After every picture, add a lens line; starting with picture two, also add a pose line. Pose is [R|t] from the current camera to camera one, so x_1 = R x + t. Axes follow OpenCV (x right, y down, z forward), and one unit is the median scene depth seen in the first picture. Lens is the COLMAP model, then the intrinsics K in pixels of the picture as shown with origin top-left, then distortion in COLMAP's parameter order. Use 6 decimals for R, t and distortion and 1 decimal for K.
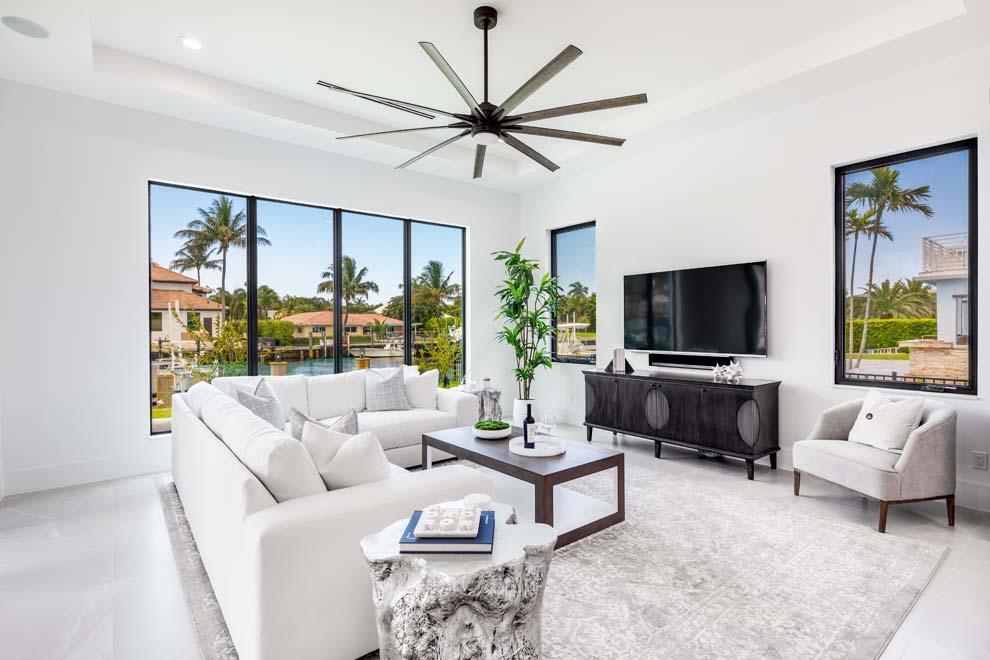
lens RADIAL K [[482.1, 0, 482.7], [0, 482.1, 327.2], [0, 0, 1]] dist [0.002474, -0.000323]
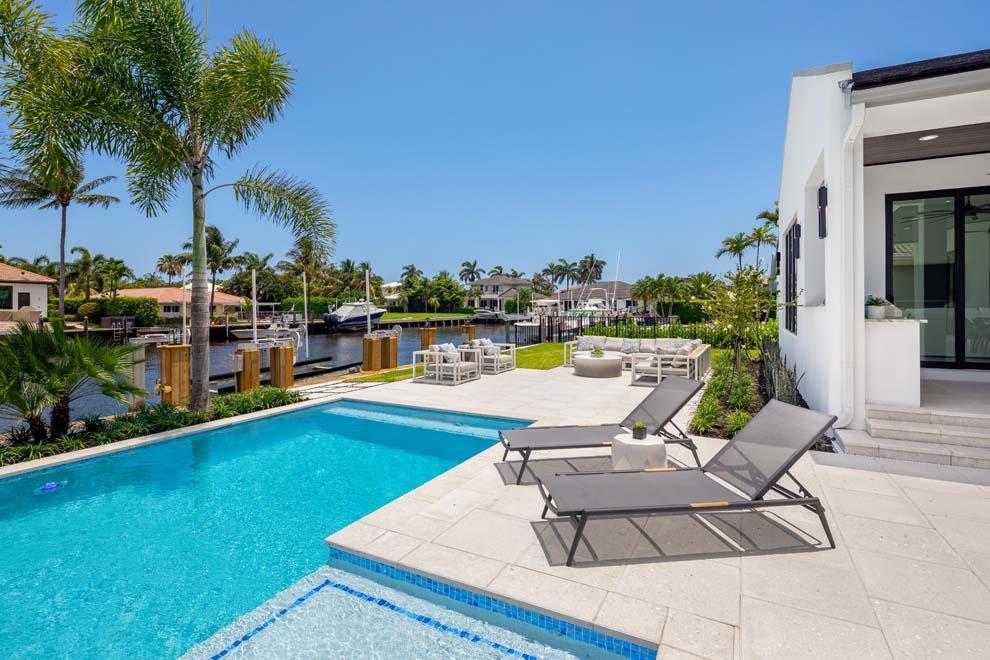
lens RADIAL K [[483.5, 0, 488.3], [0, 483.5, 306.5], [0, 0, 1]] dist [0.001074, 0.000293]
pose [[0.911939, 0.004339, 0.410304, -0.205965], [-0.001072, 0.999966, -0.008194, 0.008928], [-0.410325, 0.007032, 0.911912, -0.027446]]
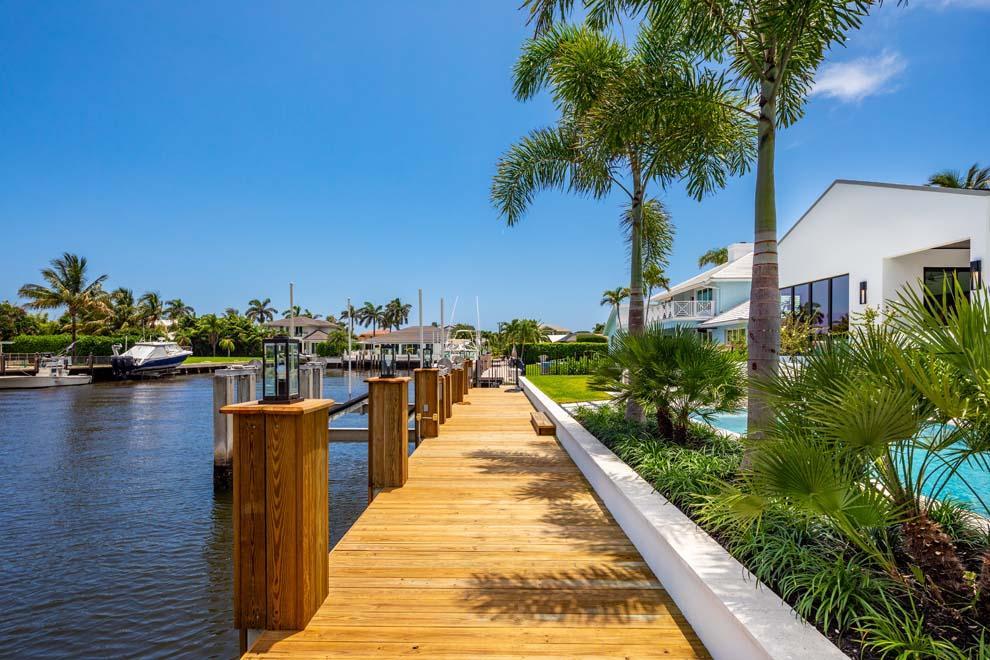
lens RADIAL K [[483.5, 0, 493.6], [0, 483.5, 357.3], [0, 0, 1]] dist [0.001074, 0.000293]
pose [[0.620952, -0.001554, 0.783847, -0.347708], [-0.000190, 0.999998, 0.002132, 0.017724], [-0.783848, -0.001473, 0.620951, 0.065101]]
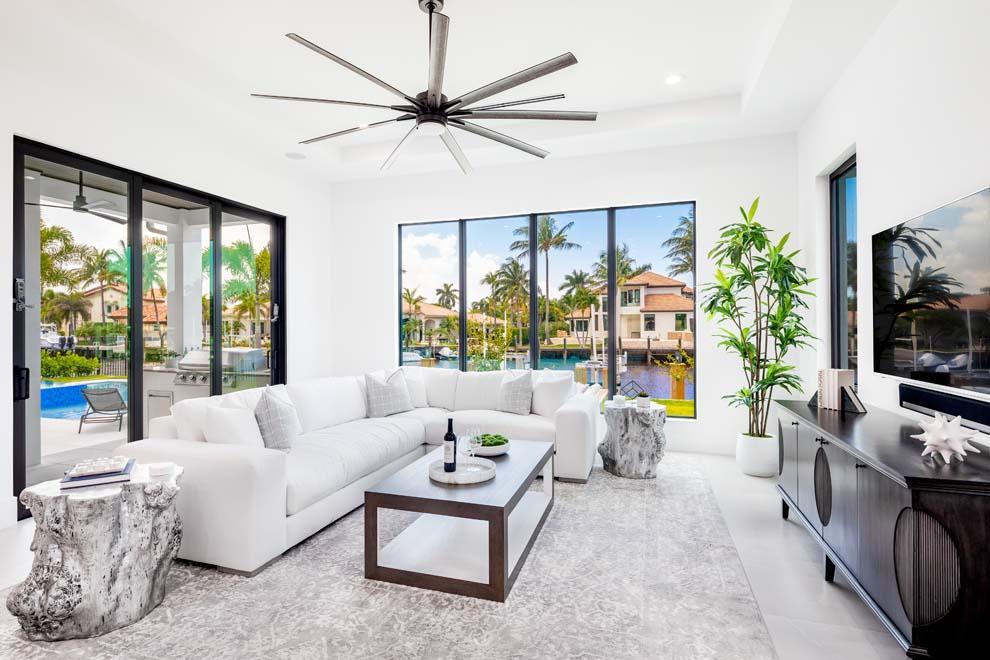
lens RADIAL K [[482.1, 0, 490.0], [0, 482.1, 324.9], [0, 0, 1]] dist [0.002474, -0.000323]
pose [[0.562248, 0.001858, -0.826966, 0.055544], [-0.005997, 0.999980, -0.001831, -0.000506], [0.826947, 0.005988, 0.562248, 0.037023]]
